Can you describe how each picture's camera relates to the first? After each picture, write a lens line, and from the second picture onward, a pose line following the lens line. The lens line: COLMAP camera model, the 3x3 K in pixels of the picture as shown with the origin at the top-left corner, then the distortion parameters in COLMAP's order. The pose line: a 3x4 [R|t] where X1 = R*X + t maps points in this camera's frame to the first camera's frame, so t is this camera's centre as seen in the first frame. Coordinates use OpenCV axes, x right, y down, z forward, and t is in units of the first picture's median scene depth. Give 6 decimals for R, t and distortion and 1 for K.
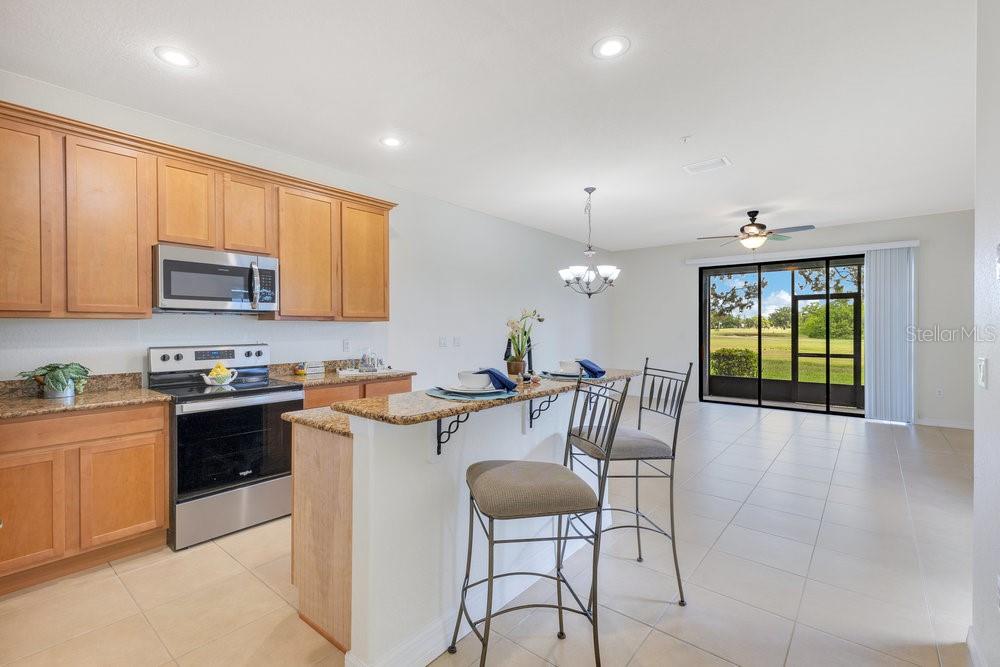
lens RADIAL K [[447.9, 0, 489.2], [0, 447.9, 328.9], [0, 0, 1]] dist [0.015915, -0.003324]
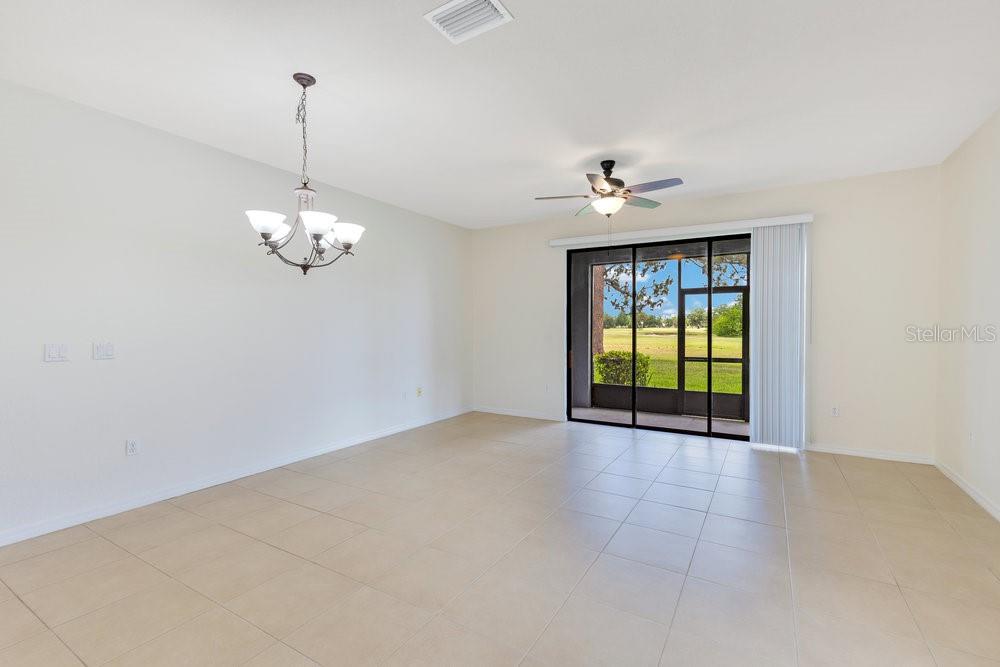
lens RADIAL K [[447.9, 0, 501.3], [0, 447.9, 334.1], [0, 0, 1]] dist [0.015915, -0.003324]
pose [[0.986372, -0.003695, 0.164490, 0.260854], [0.001539, 0.999911, 0.013233, -0.001069], [-0.164524, -0.012800, 0.986290, 0.285149]]
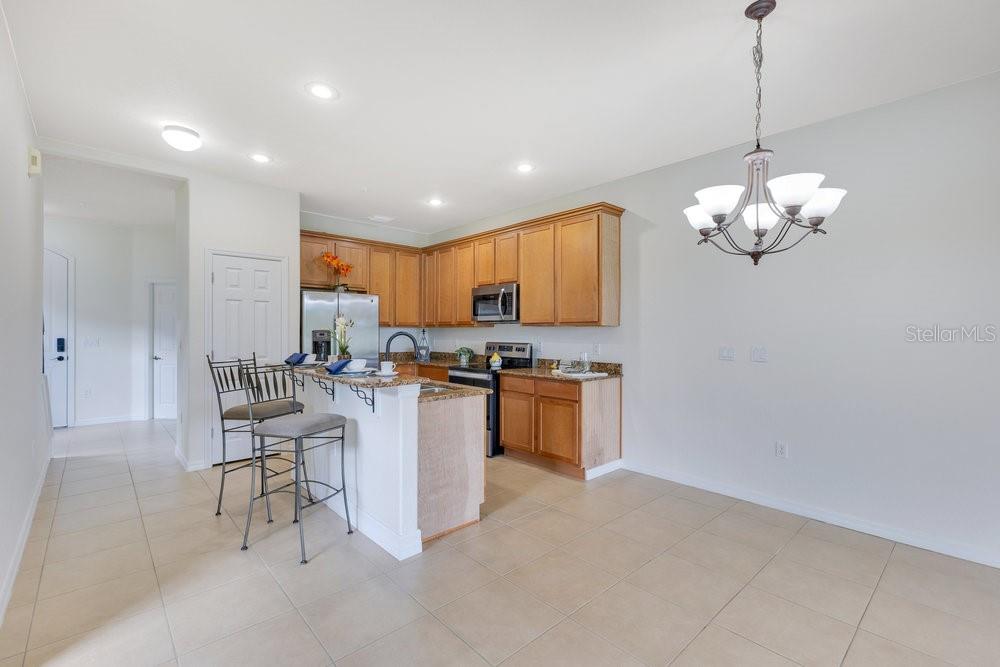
lens RADIAL K [[447.9, 0, 502.5], [0, 447.9, 331.5], [0, 0, 1]] dist [0.015915, -0.003324]
pose [[-0.116284, -0.001652, -0.993215, 0.477483], [-0.014323, 0.999897, 0.000013, -0.000855], [0.993113, 0.014227, -0.116296, 0.570530]]
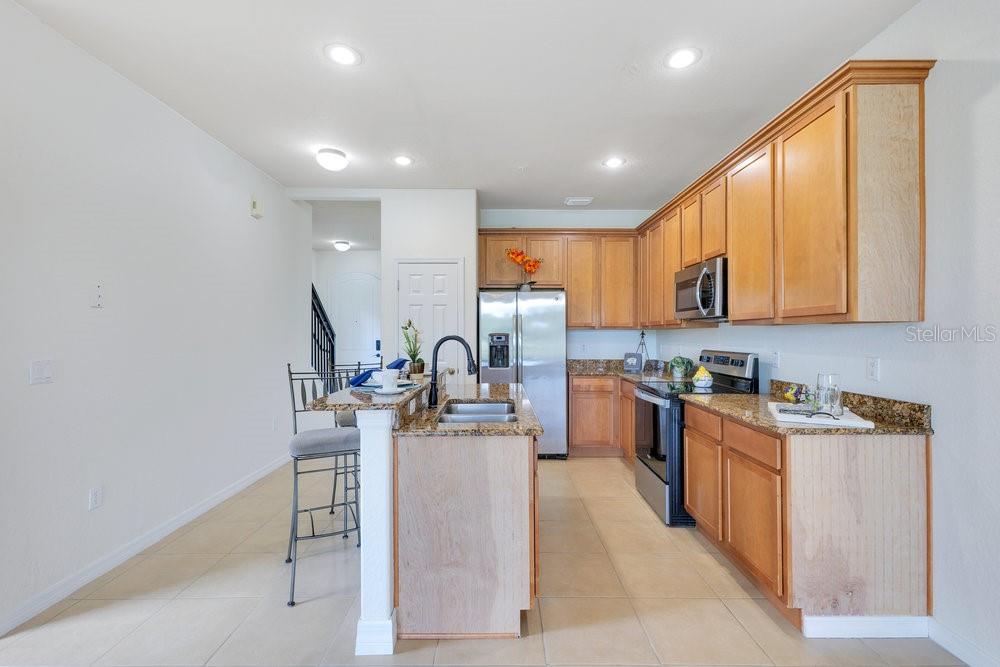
lens RADIAL K [[447.9, 0, 501.8], [0, 447.9, 332.2], [0, 0, 1]] dist [0.015915, -0.003324]
pose [[-0.757192, -0.004643, -0.653176, 0.220708], [-0.008770, 0.999957, 0.003058, -0.002770], [0.653134, 0.008044, -0.757200, 0.706783]]
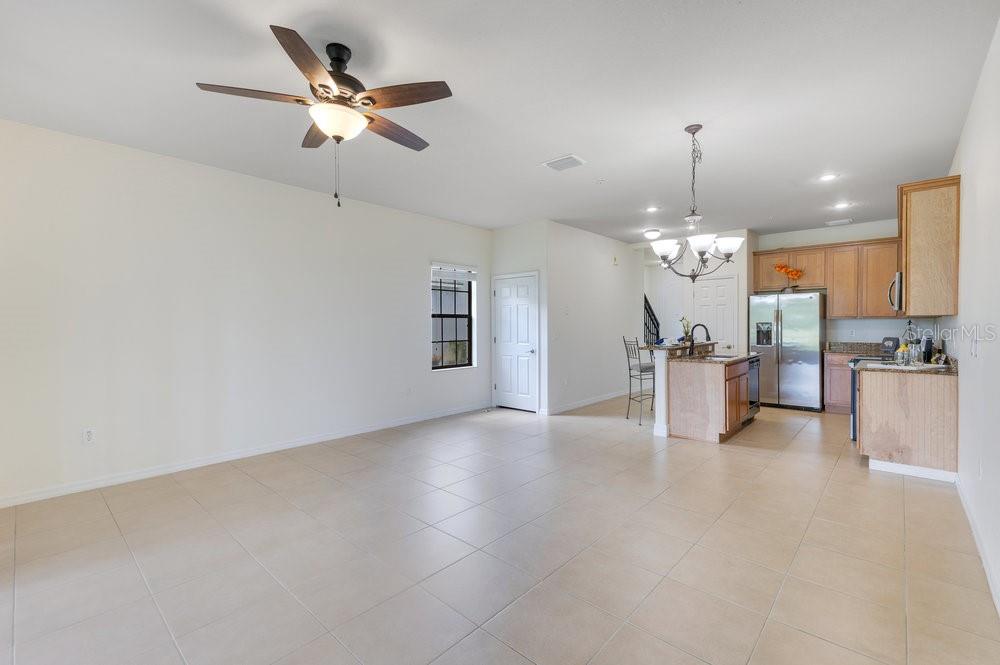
lens RADIAL K [[447.9, 0, 492.8], [0, 447.9, 330.1], [0, 0, 1]] dist [0.015915, -0.003324]
pose [[-0.999511, 0.000514, 0.031272, 0.363387], [0.001256, 0.999718, 0.023728, -0.006711], [-0.031251, 0.023756, -0.999229, 1.229838]]
